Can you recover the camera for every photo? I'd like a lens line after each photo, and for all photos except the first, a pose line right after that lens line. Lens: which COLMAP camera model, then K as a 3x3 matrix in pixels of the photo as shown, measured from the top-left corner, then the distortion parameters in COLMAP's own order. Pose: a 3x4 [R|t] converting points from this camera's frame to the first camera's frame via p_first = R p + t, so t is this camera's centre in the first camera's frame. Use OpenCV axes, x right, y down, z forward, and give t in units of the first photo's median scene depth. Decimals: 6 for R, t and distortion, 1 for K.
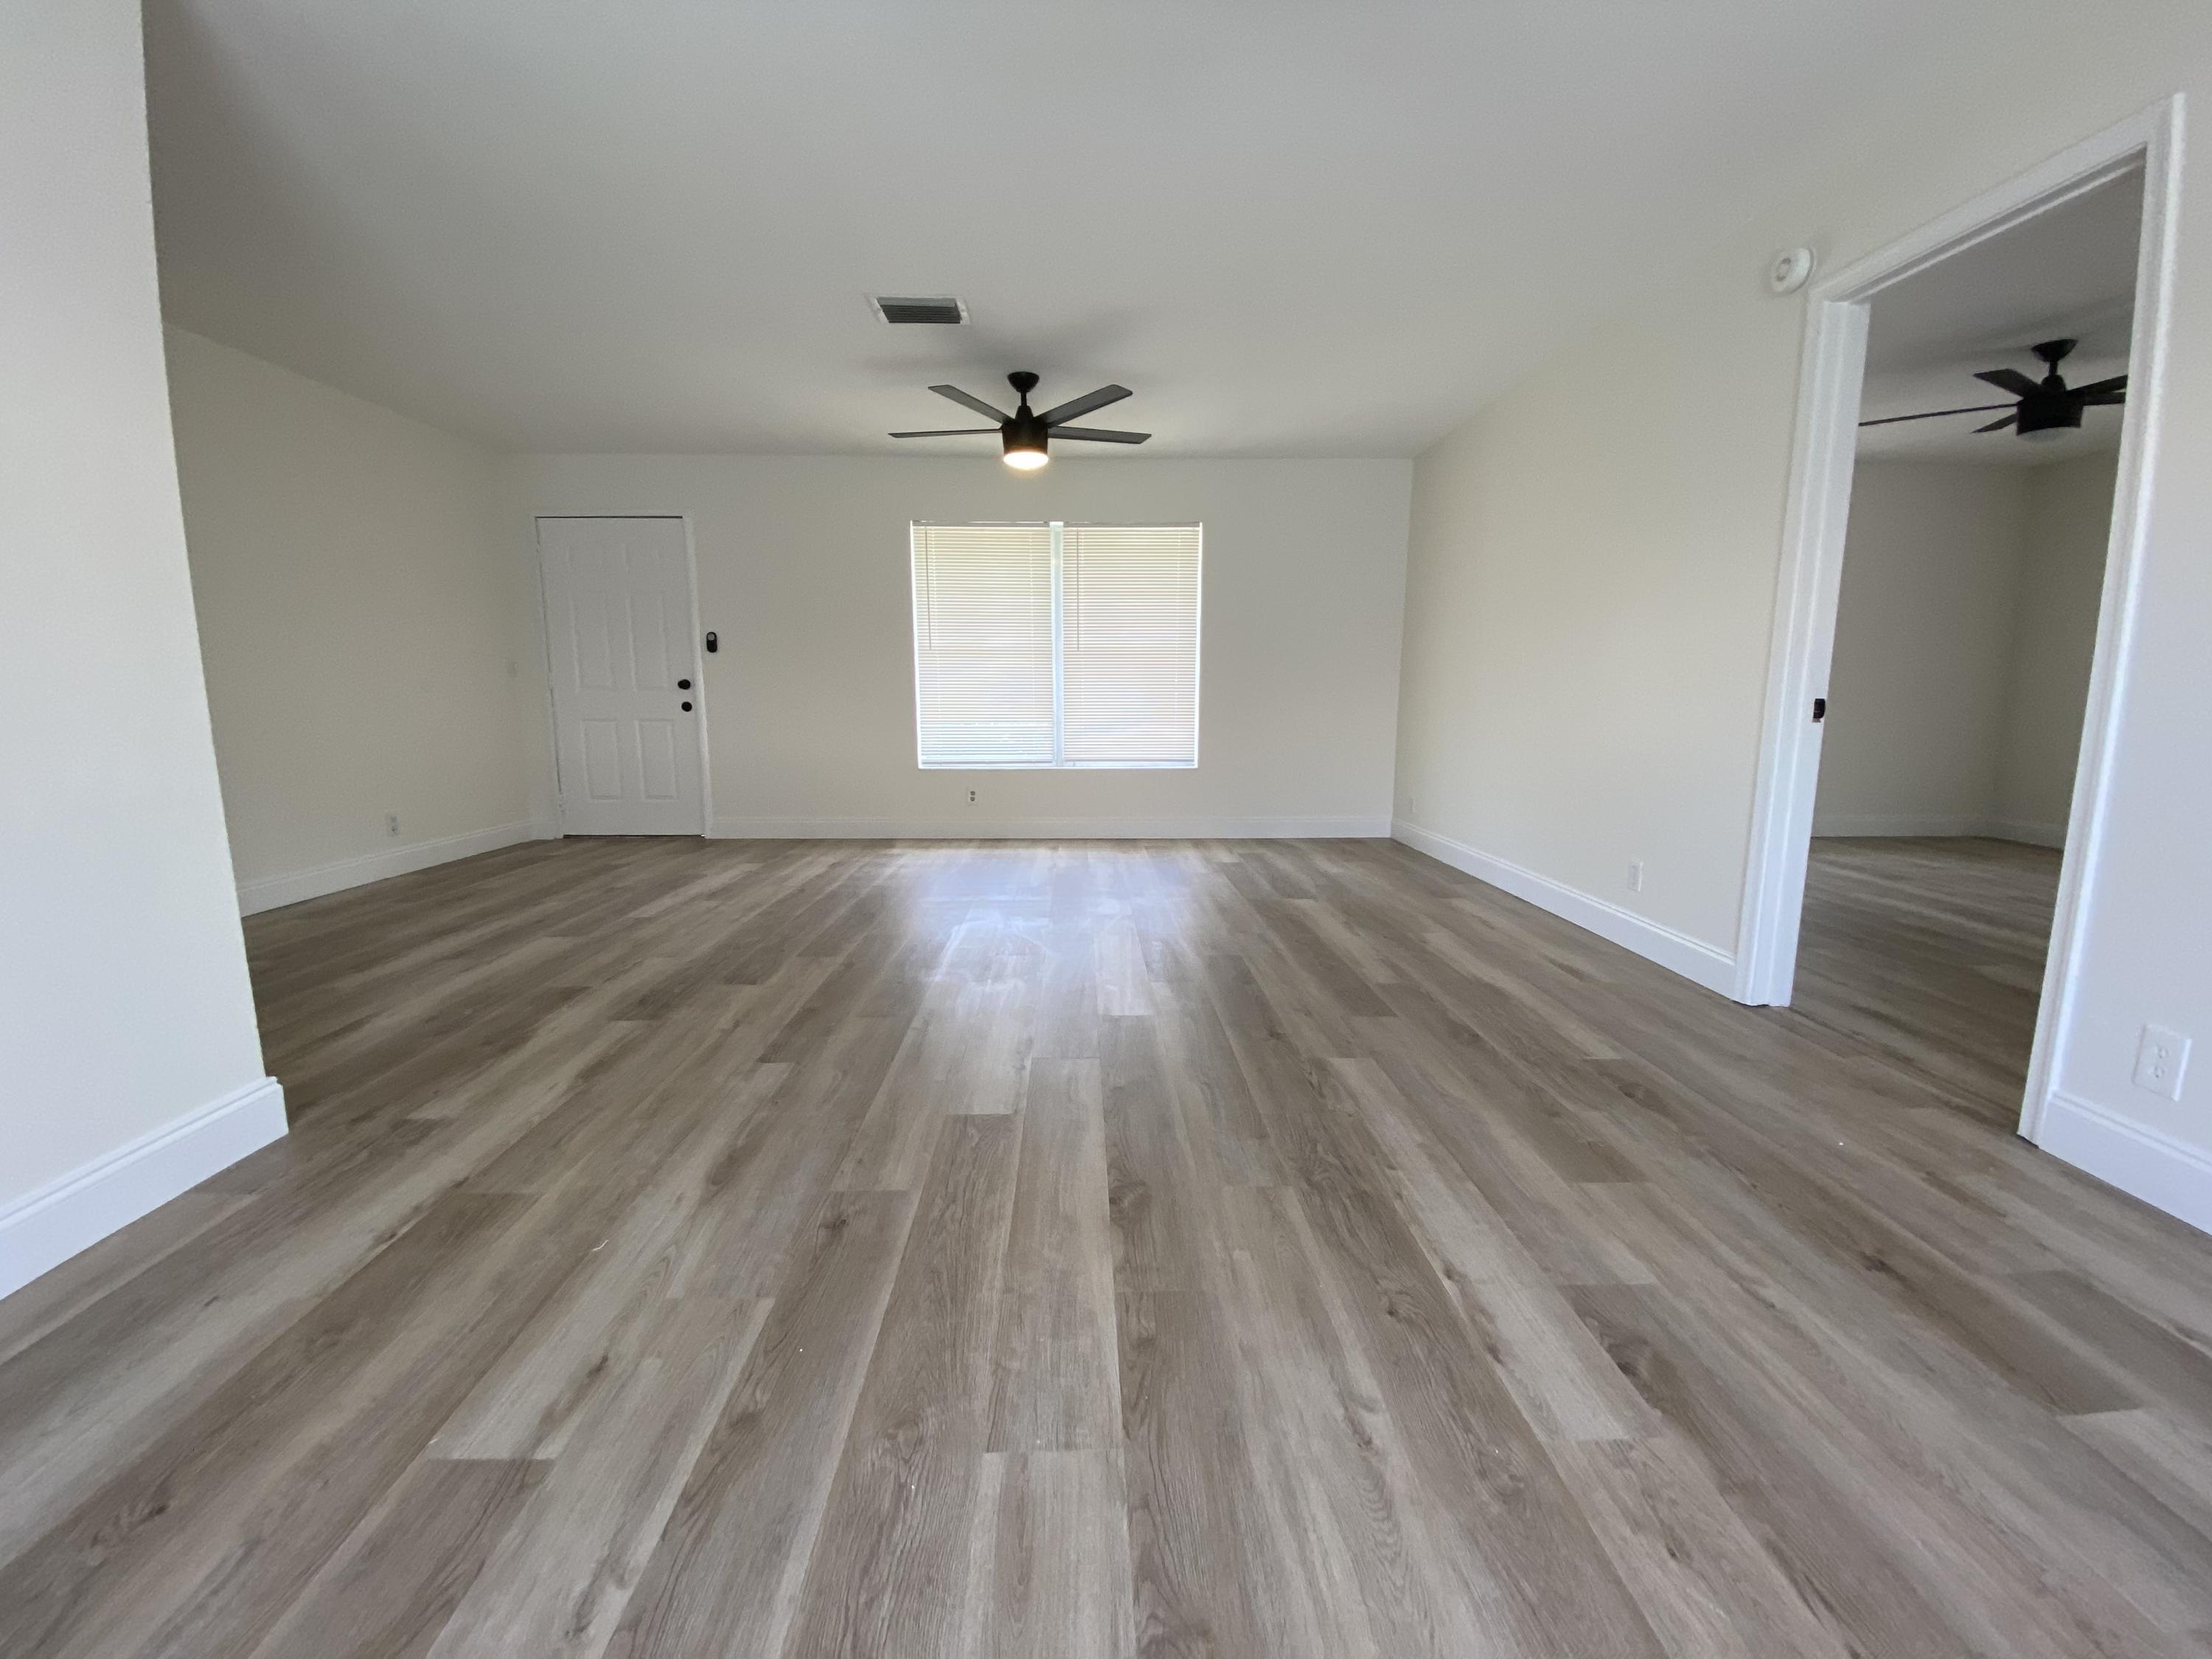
lens RADIAL K [[874.1, 0, 1110.0], [0, 874.1, 804.7], [0, 0, 1]] dist [-0.000031, -0.000006]
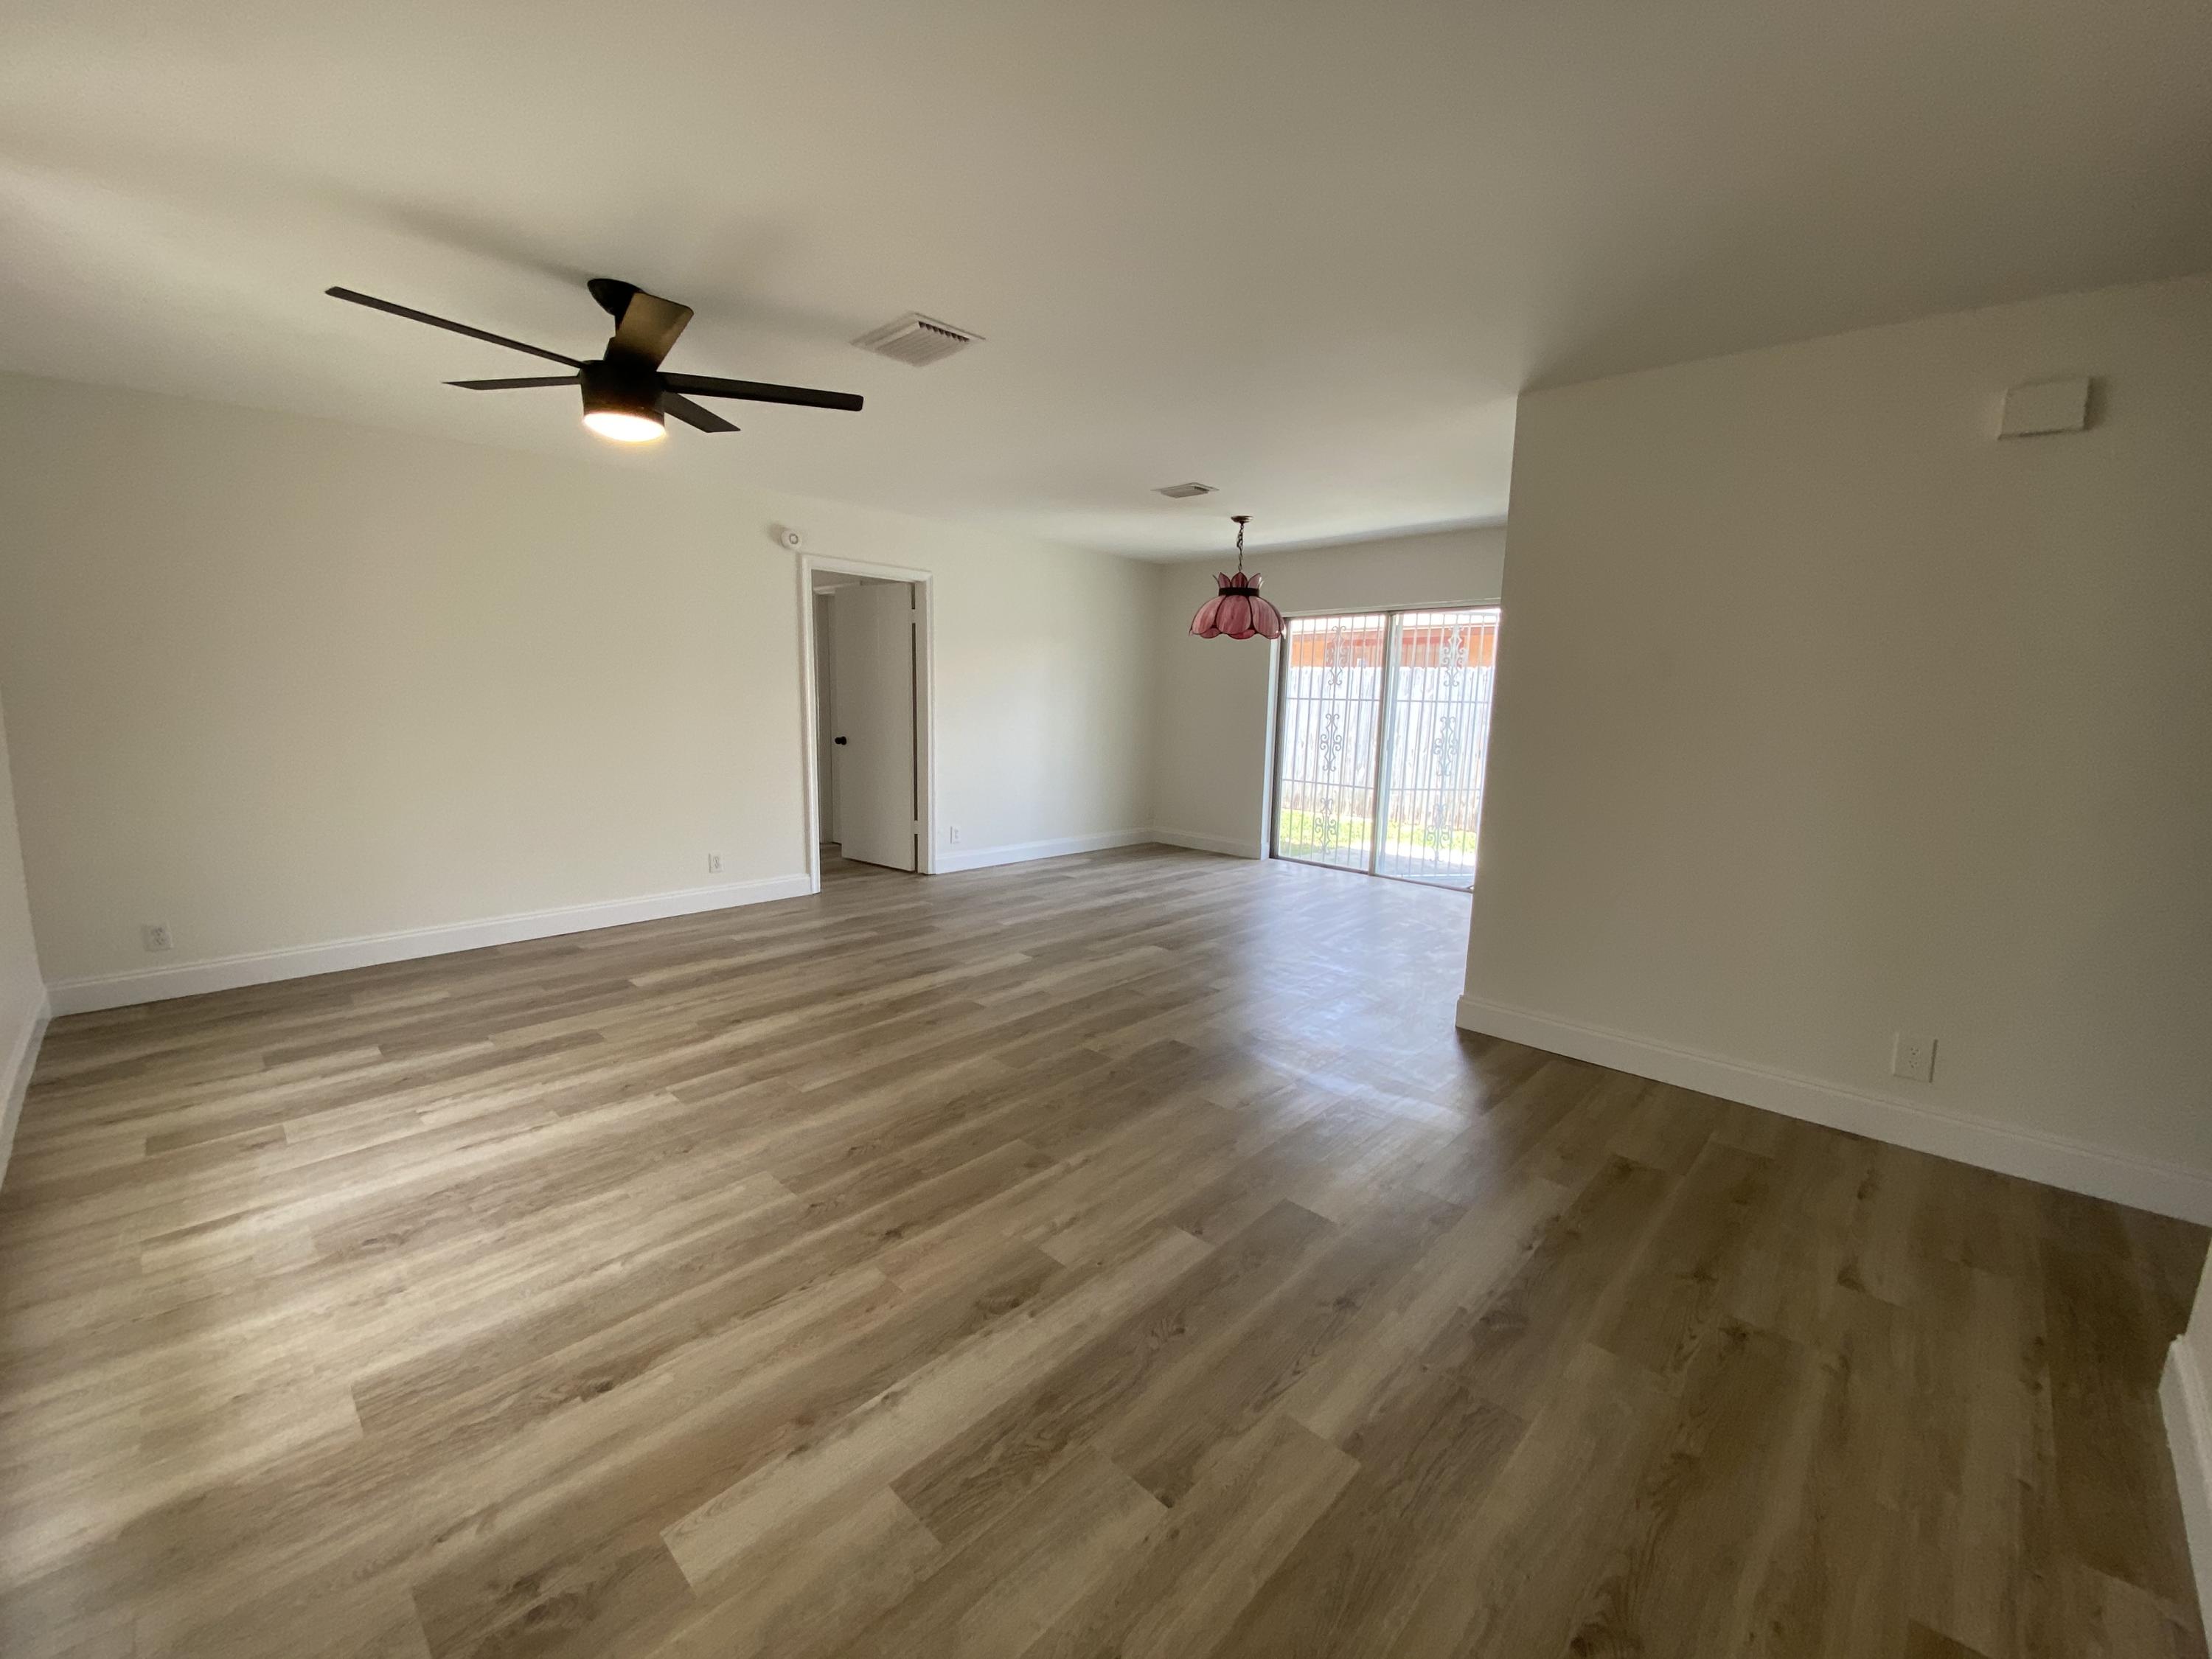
lens RADIAL K [[903.2, 0, 1106.0], [0, 903.2, 829.5], [0, 0, 1]] dist [0.000142, 0.000001]
pose [[-0.691522, -0.131687, 0.710251, -1.065378], [0.076391, 0.964397, 0.253185, -0.346037], [-0.718305, 0.229340, -0.656842, 1.642259]]
